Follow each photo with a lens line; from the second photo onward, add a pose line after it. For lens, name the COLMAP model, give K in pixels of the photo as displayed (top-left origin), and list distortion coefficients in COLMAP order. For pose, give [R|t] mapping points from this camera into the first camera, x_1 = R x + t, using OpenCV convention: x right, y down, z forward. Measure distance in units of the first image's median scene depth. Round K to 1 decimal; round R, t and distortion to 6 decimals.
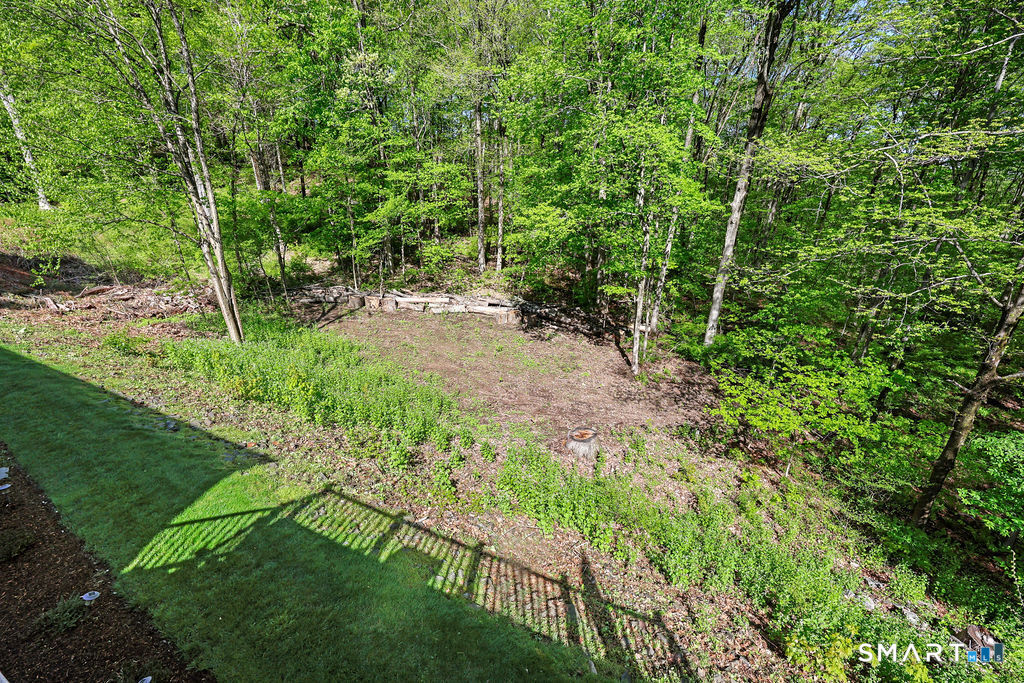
lens RADIAL K [[412.6, 0, 512.3], [0, 412.6, 343.7], [0, 0, 1]] dist [-0.004443, 0.000079]
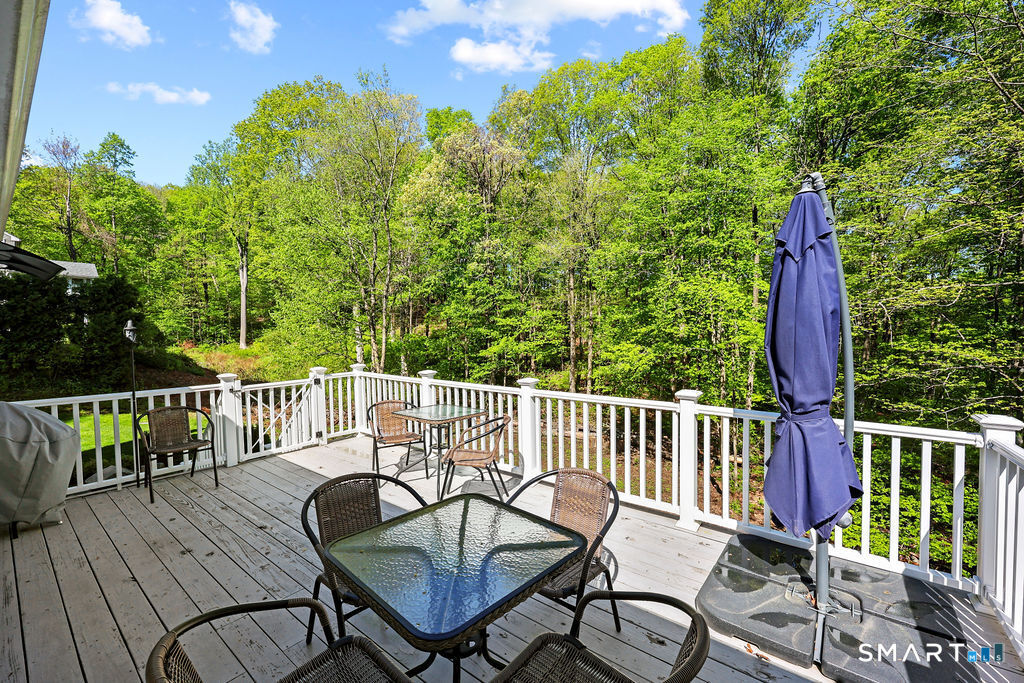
lens RADIAL K [[412.6, 0, 511.3], [0, 412.6, 340.2], [0, 0, 1]] dist [-0.004443, 0.000079]
pose [[0.977089, -0.006461, -0.212734, 0.002204], [-0.063839, 0.944619, -0.321901, 0.044984], [0.203032, 0.328107, 0.922564, -0.126977]]
